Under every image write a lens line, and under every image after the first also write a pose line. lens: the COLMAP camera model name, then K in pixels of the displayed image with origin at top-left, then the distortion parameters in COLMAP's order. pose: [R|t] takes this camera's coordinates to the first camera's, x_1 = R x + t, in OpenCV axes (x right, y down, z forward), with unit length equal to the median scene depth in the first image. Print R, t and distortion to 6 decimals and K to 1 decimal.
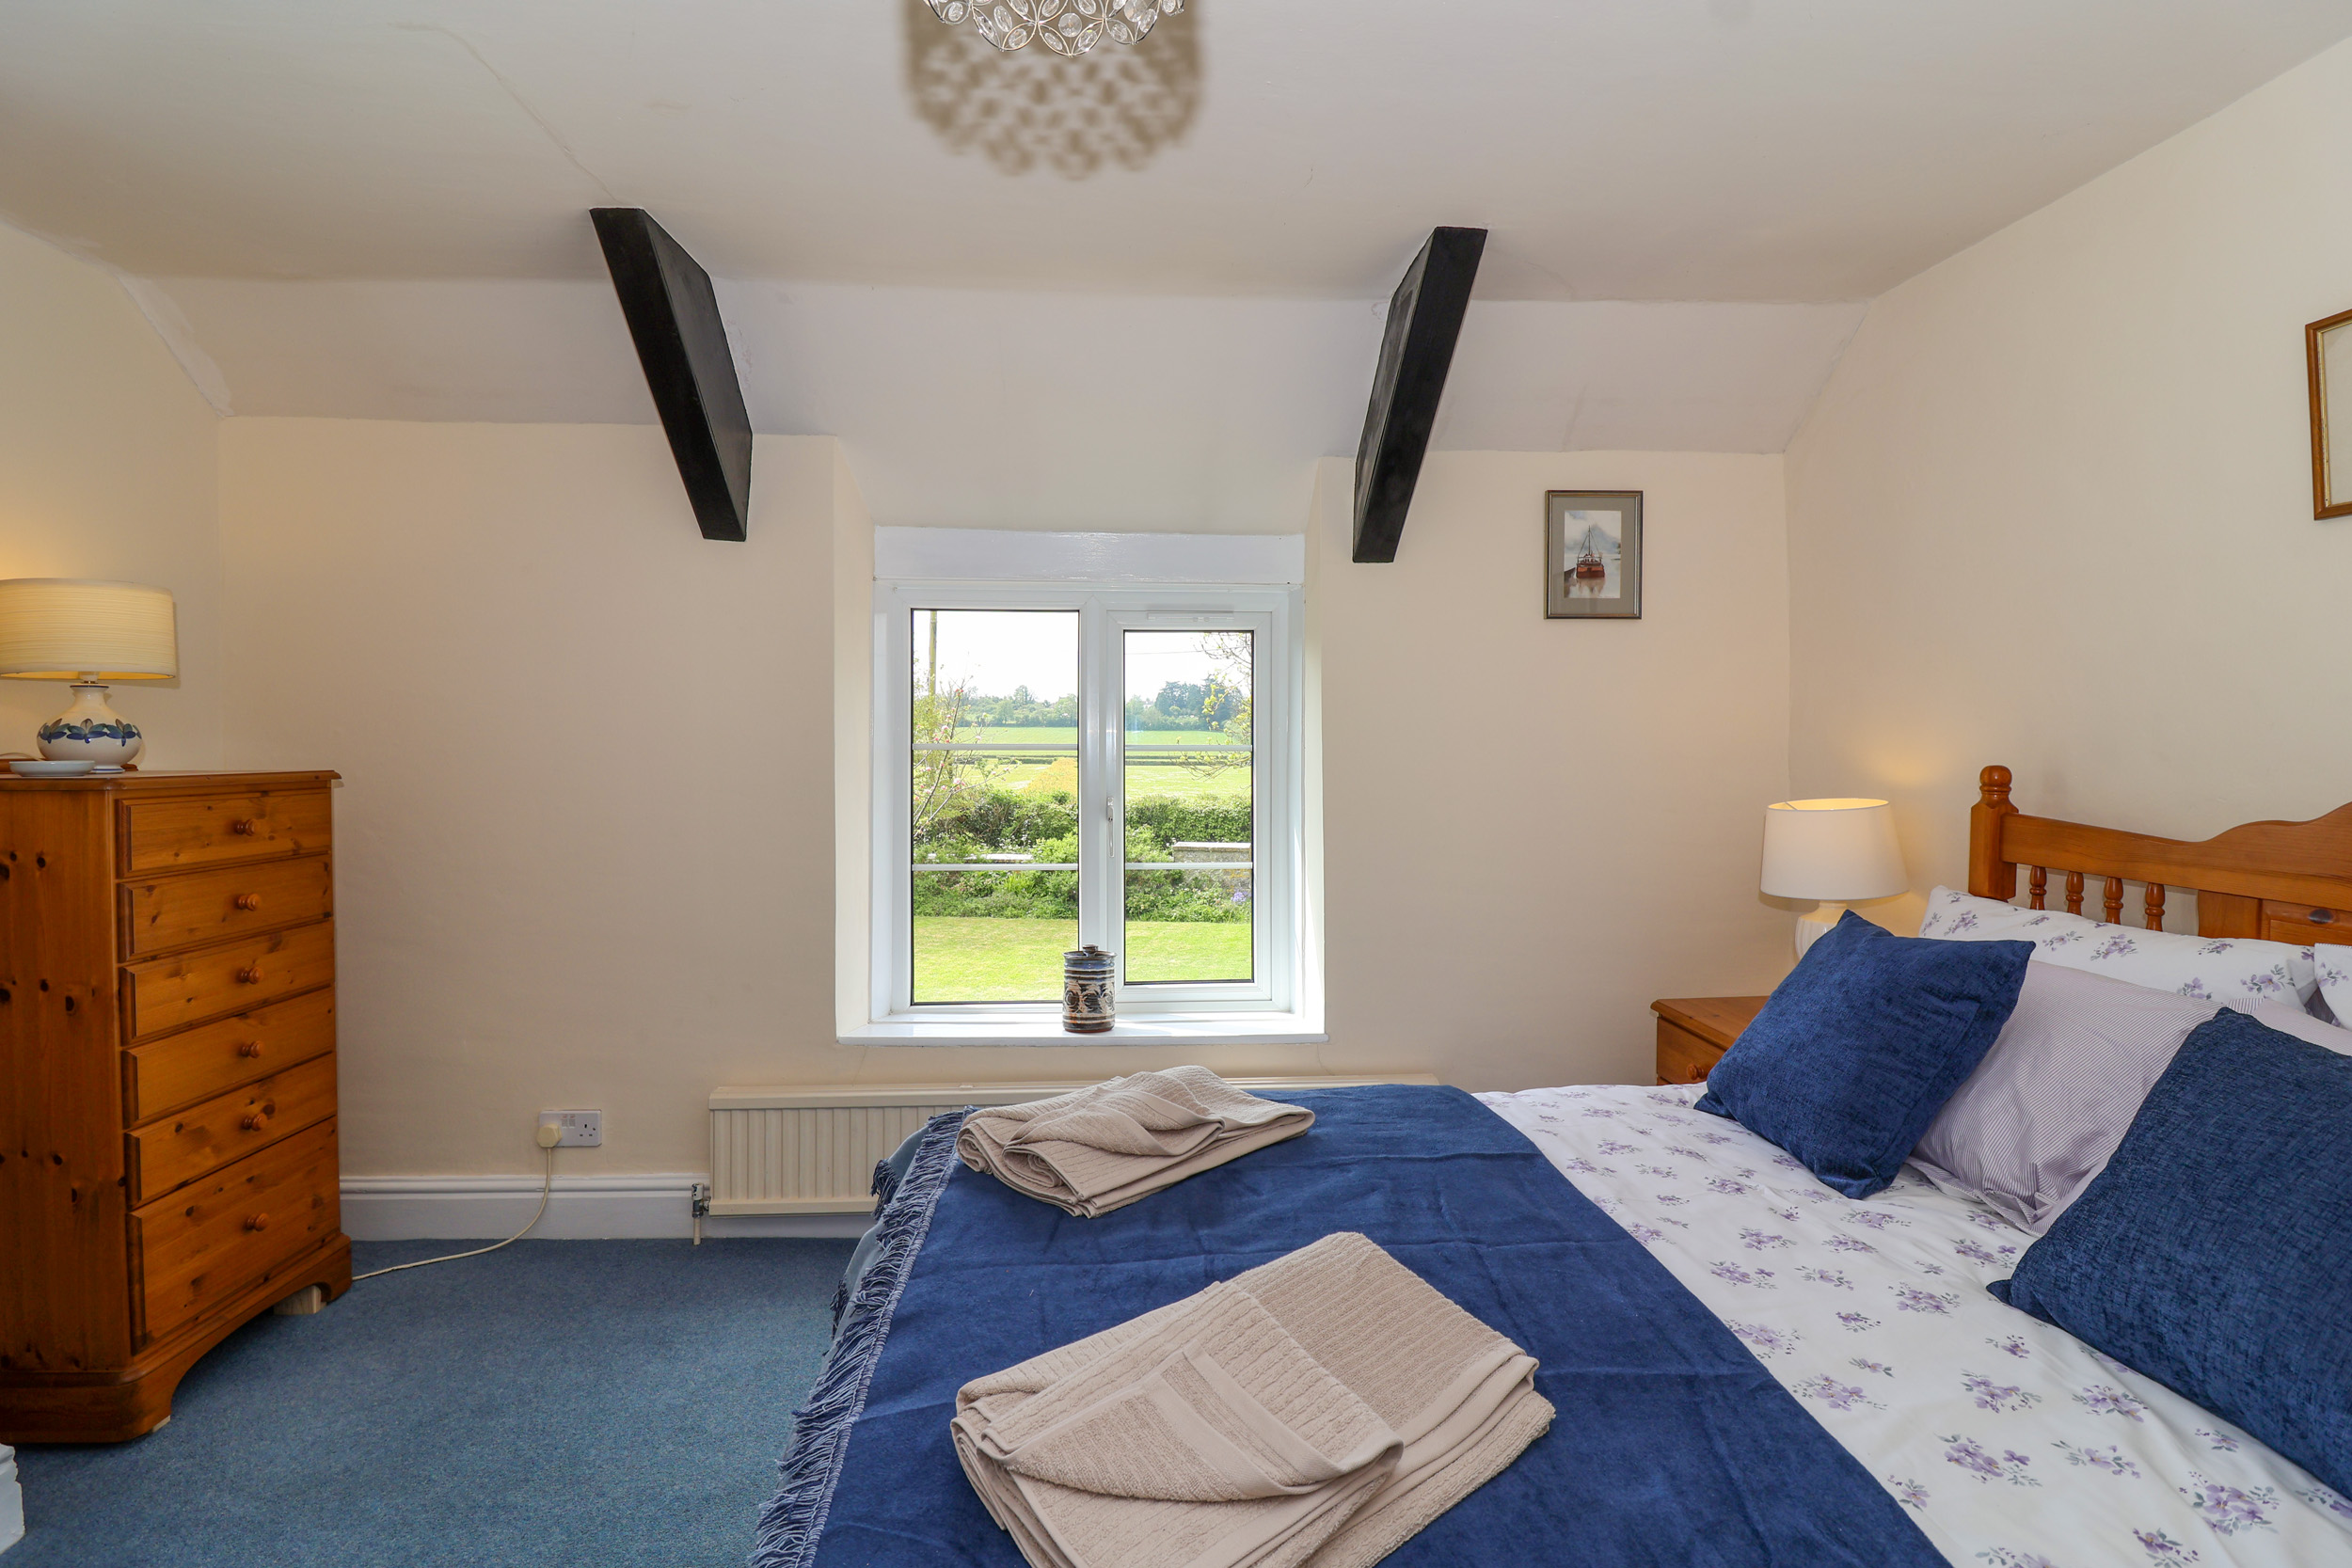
lens RADIAL K [[1107.0, 0, 1170.1], [0, 1107.0, 769.5], [0, 0, 1]] dist [0.002812, -0.013585]
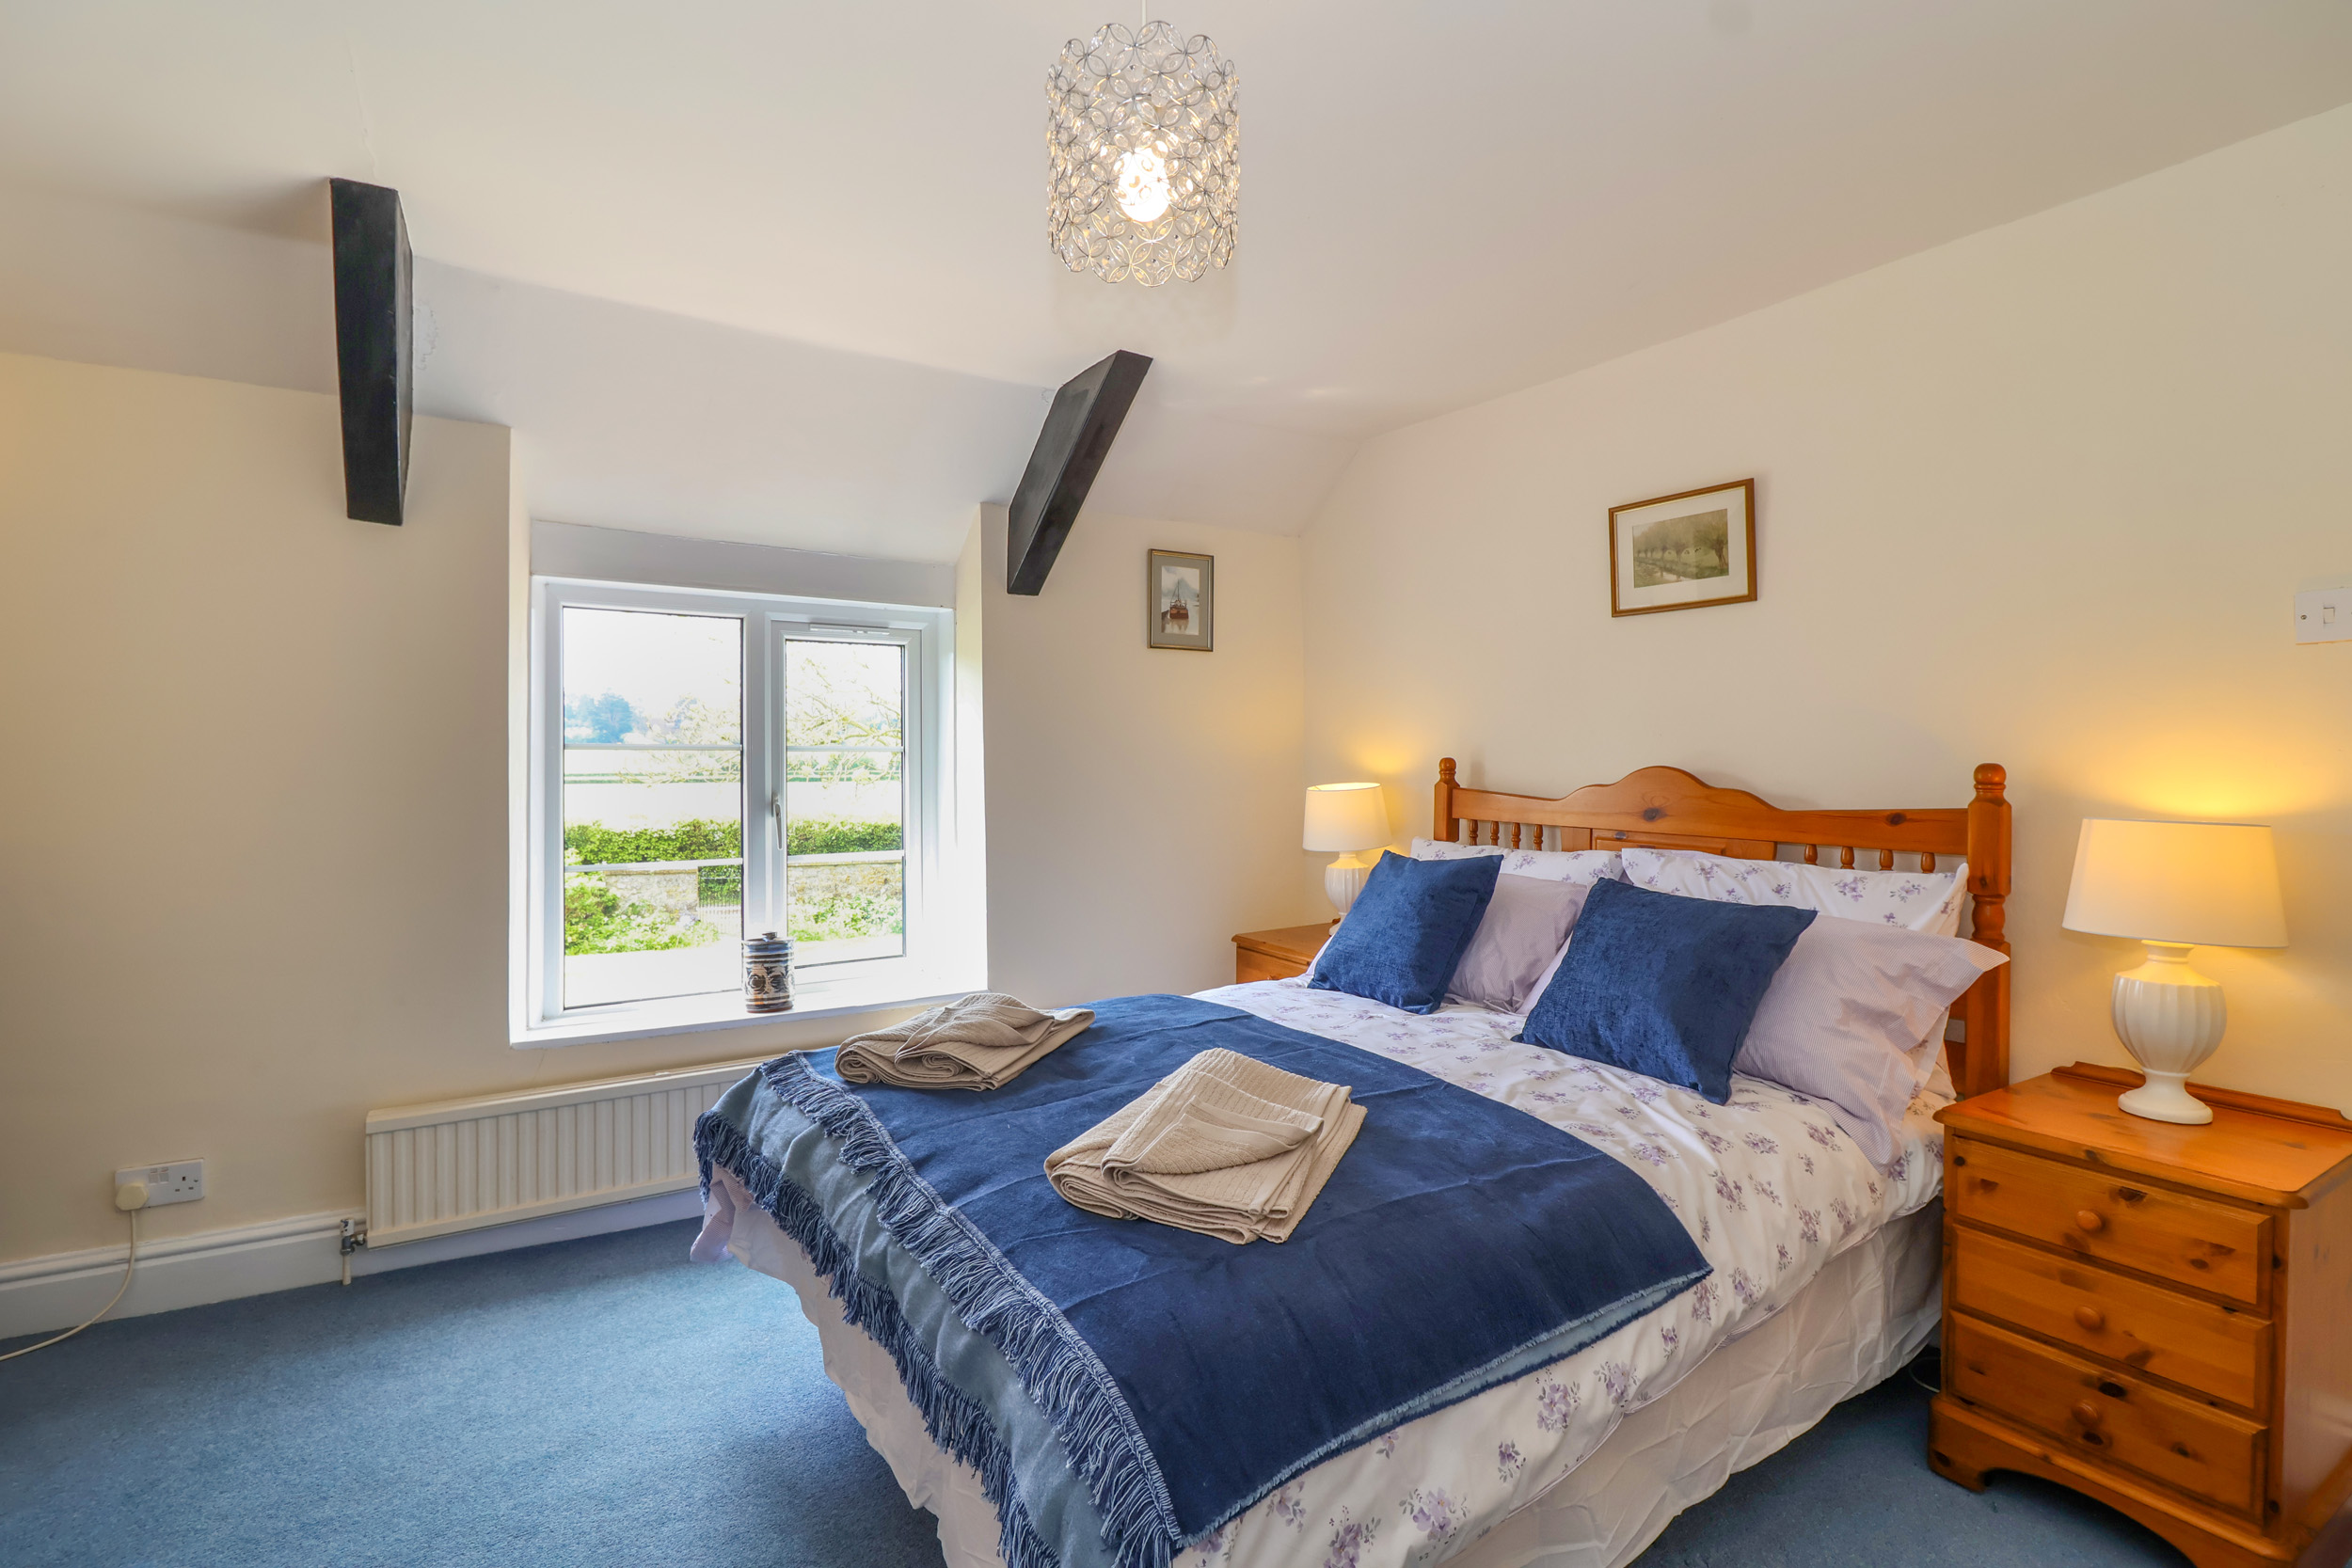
lens RADIAL K [[1107.0, 0, 1170.1], [0, 1107.0, 769.5], [0, 0, 1]] dist [0.002812, -0.013585]
pose [[0.874189, -0.005448, 0.485556, -0.271968], [0.012299, 0.999865, -0.010925, 0.019707], [-0.485430, 0.015523, 0.874137, -0.137843]]
